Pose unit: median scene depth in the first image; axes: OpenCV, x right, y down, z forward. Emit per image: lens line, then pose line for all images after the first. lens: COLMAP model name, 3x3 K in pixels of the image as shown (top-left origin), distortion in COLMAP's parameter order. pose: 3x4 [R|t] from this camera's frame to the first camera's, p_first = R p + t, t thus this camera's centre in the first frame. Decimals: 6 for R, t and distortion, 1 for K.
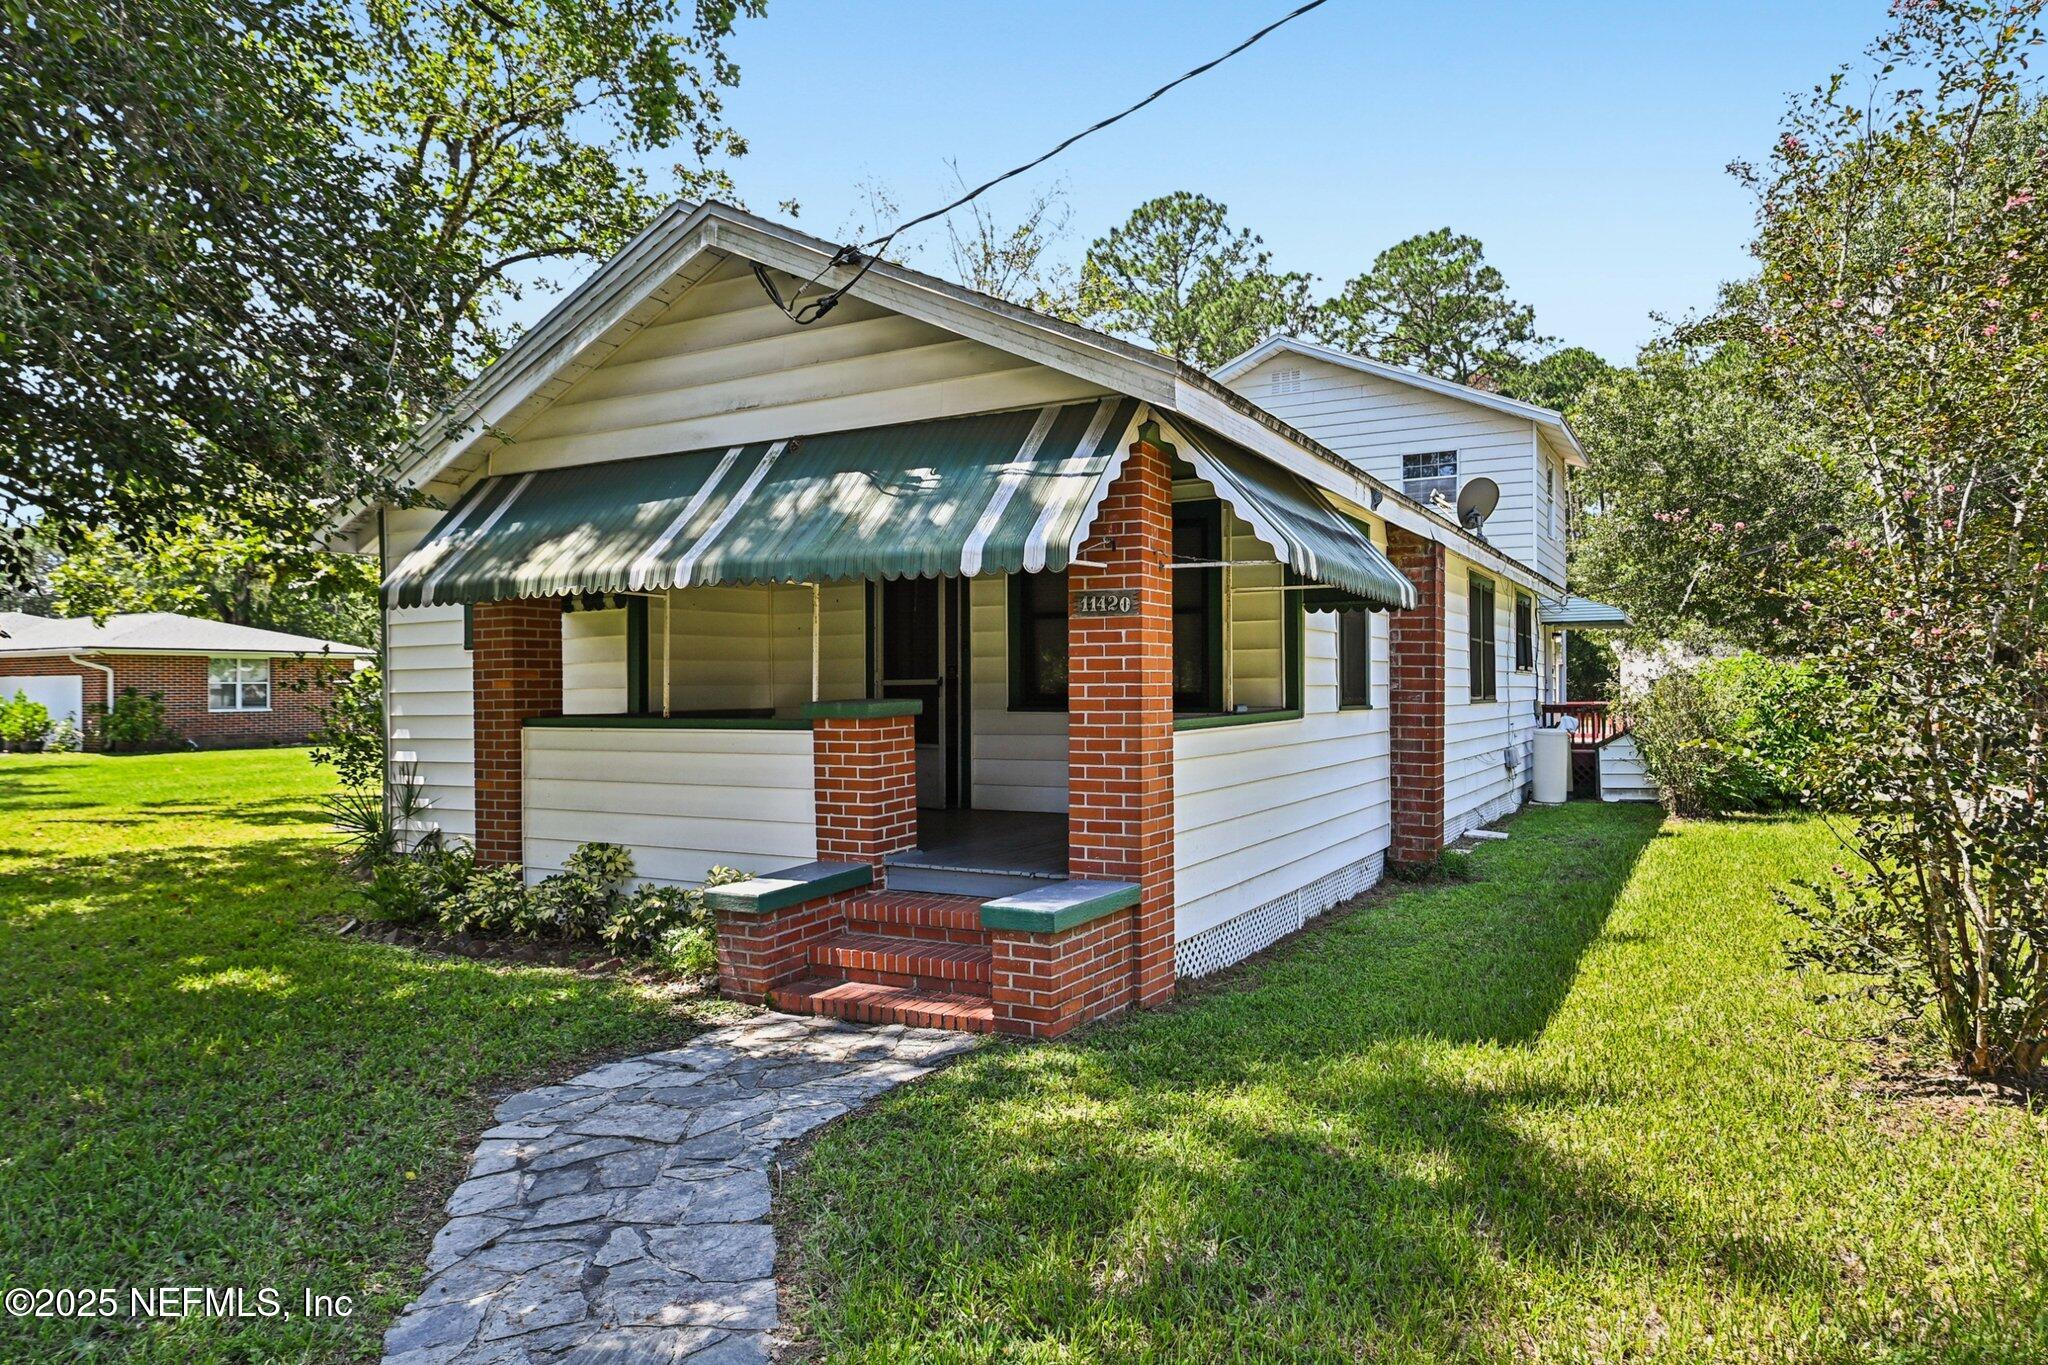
lens RADIAL K [[1298.6, 0, 1013.8], [0, 1298.6, 686.6], [0, 0, 1]] dist [-0.019367, -0.000504]
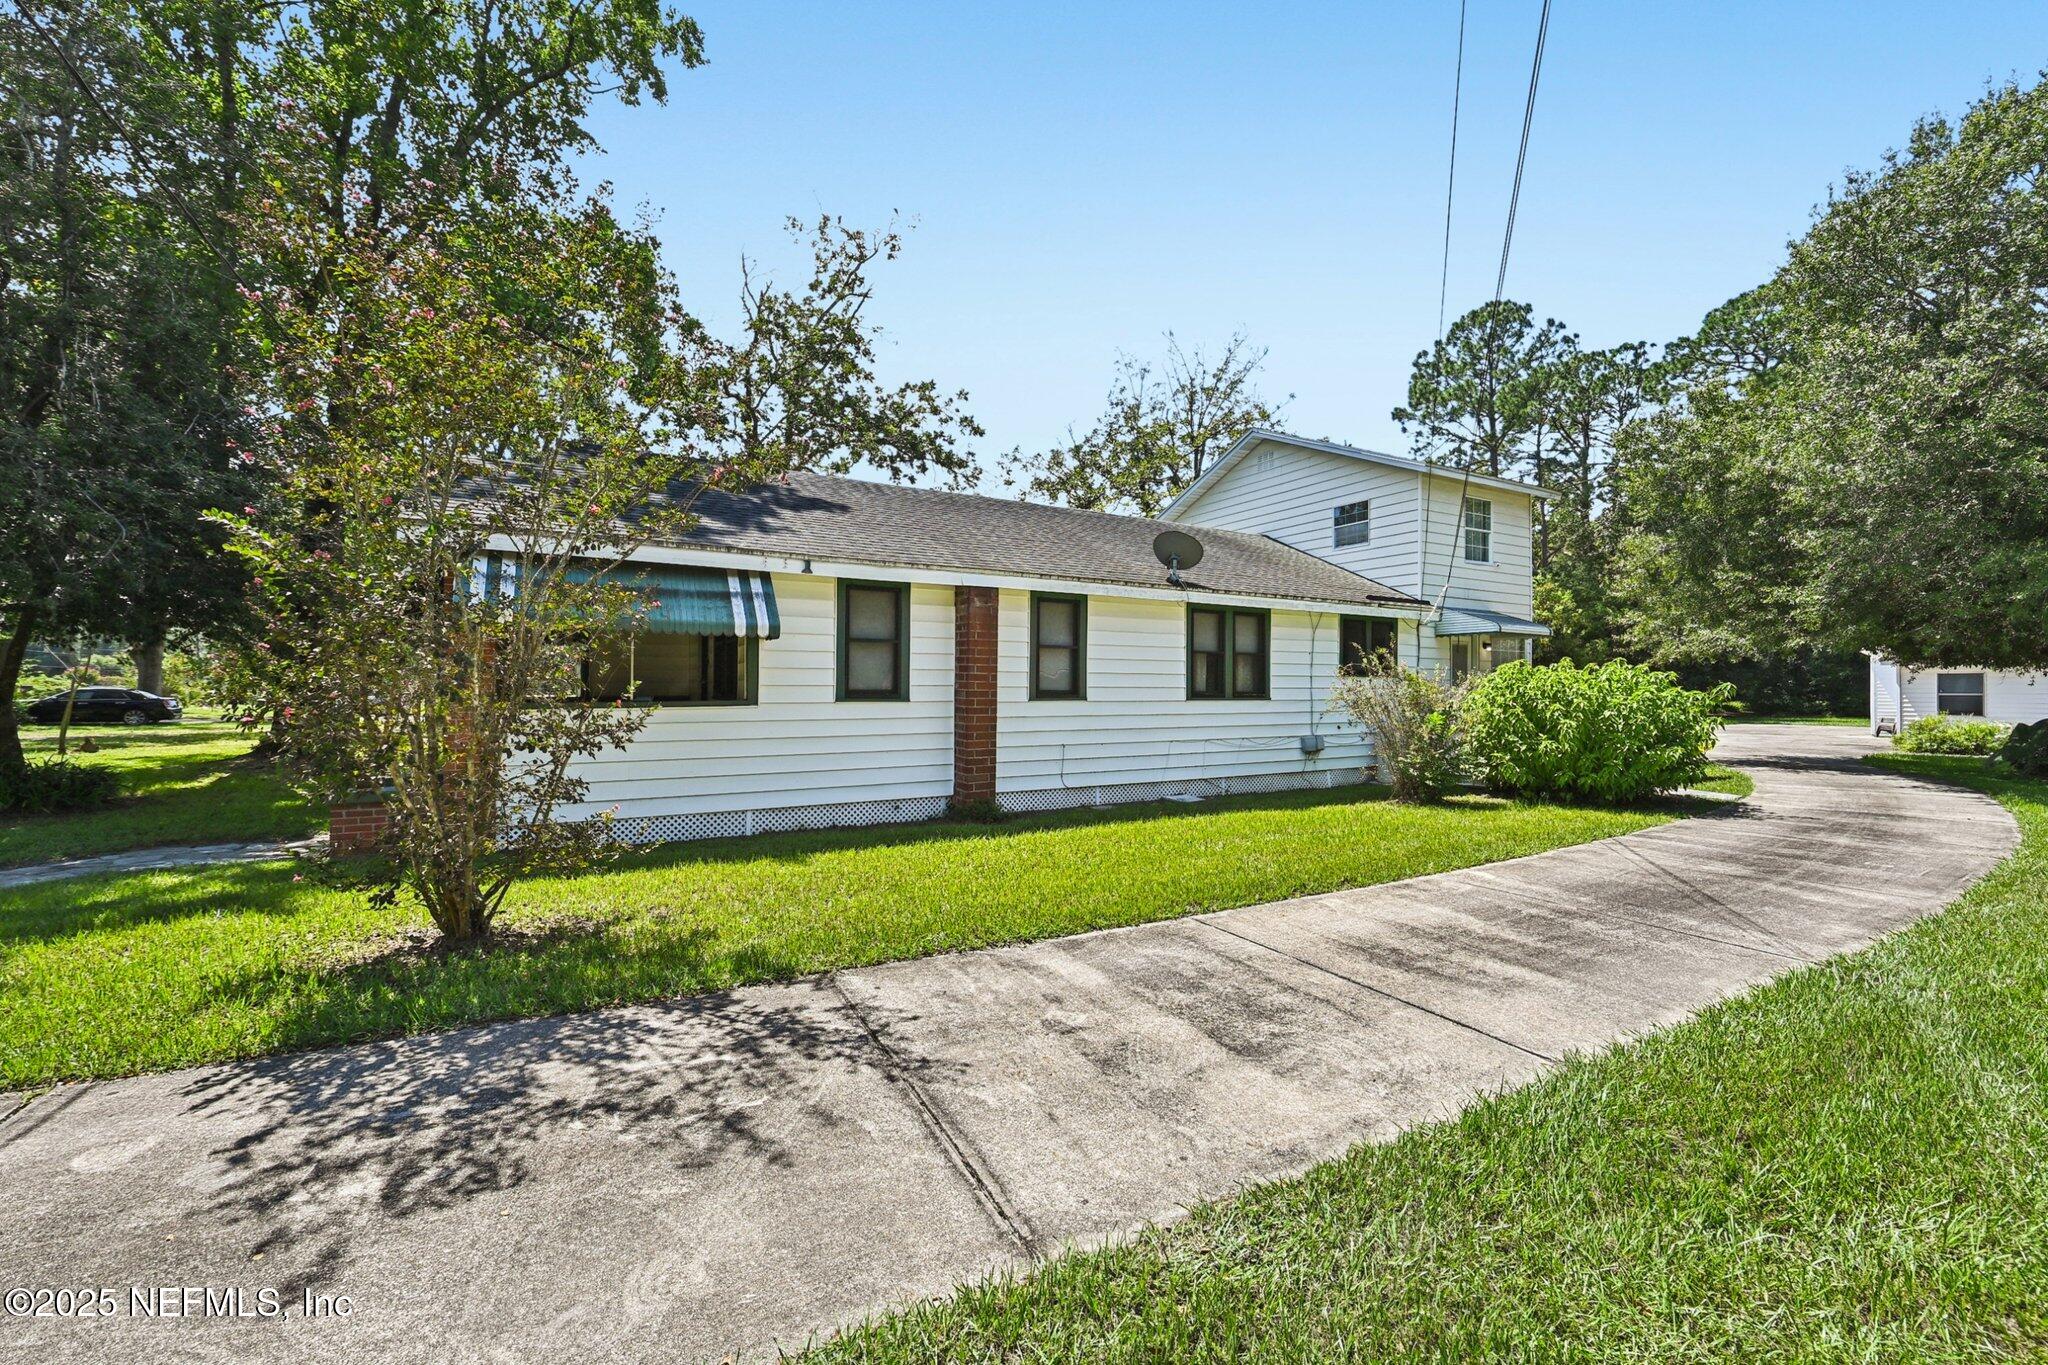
lens RADIAL K [[831.6, 0, 1015.9], [0, 831.6, 683.1], [0, 0, 1]] dist [-0.001626, -0.000201]
pose [[0.853120, 0.007747, -0.521657, 0.956099], [-0.006033, 0.999969, 0.004984, -0.009040], [0.521680, -0.001105, 0.853140, 0.234723]]
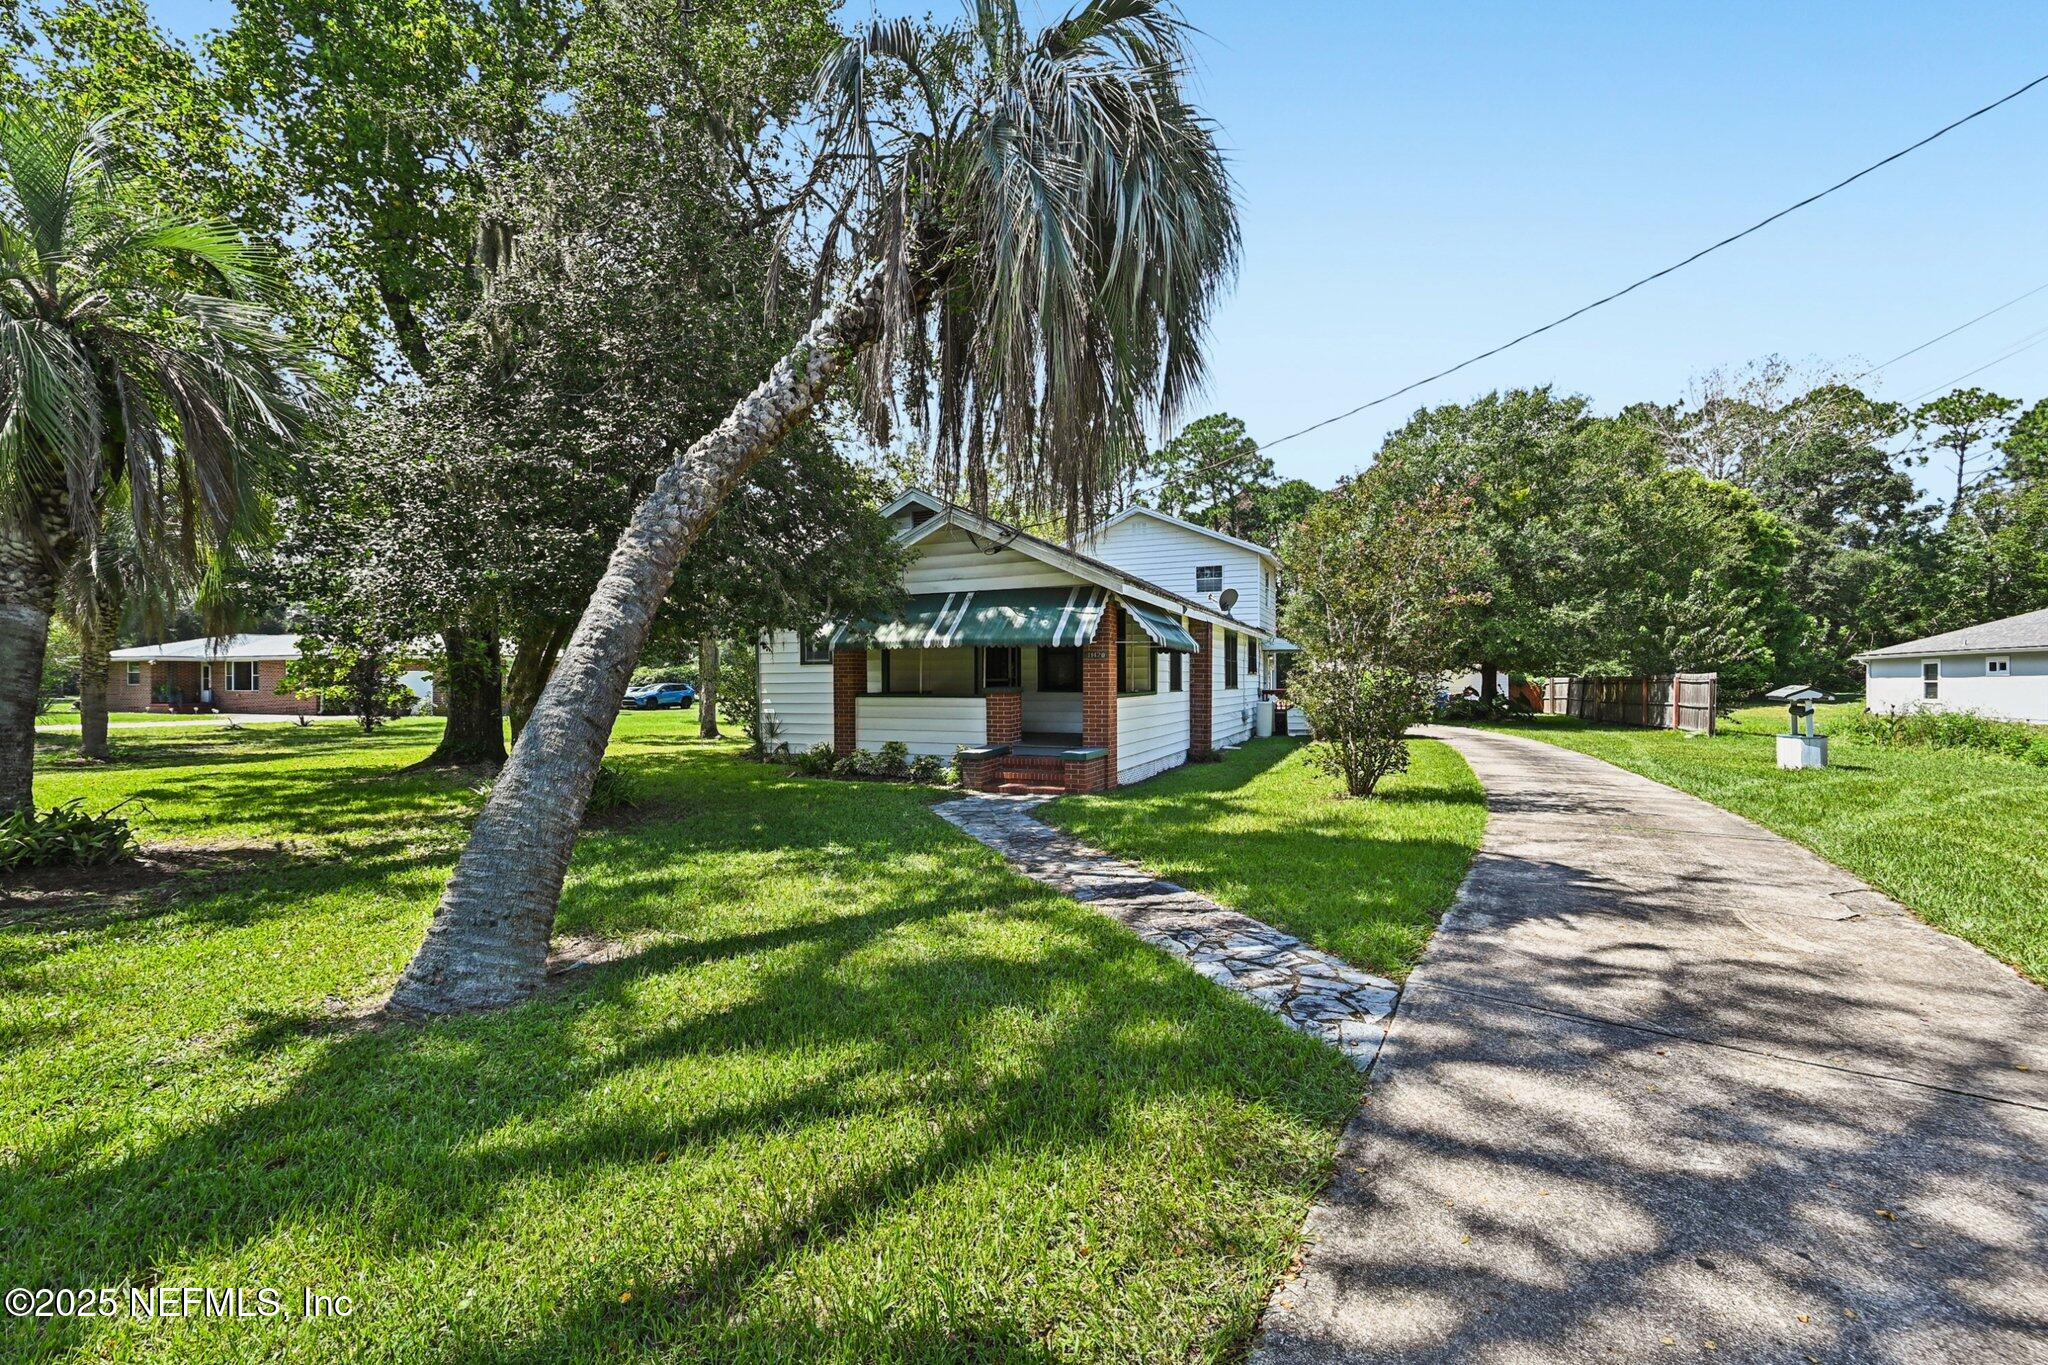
lens RADIAL K [[831.6, 0, 1043.2], [0, 831.6, 683.8], [0, 0, 1]] dist [-0.001626, -0.000201]
pose [[0.994200, 0.004110, 0.107466, -0.164954], [-0.004897, 0.999963, 0.007061, -0.006998], [-0.107433, -0.007547, 0.994184, -0.570751]]
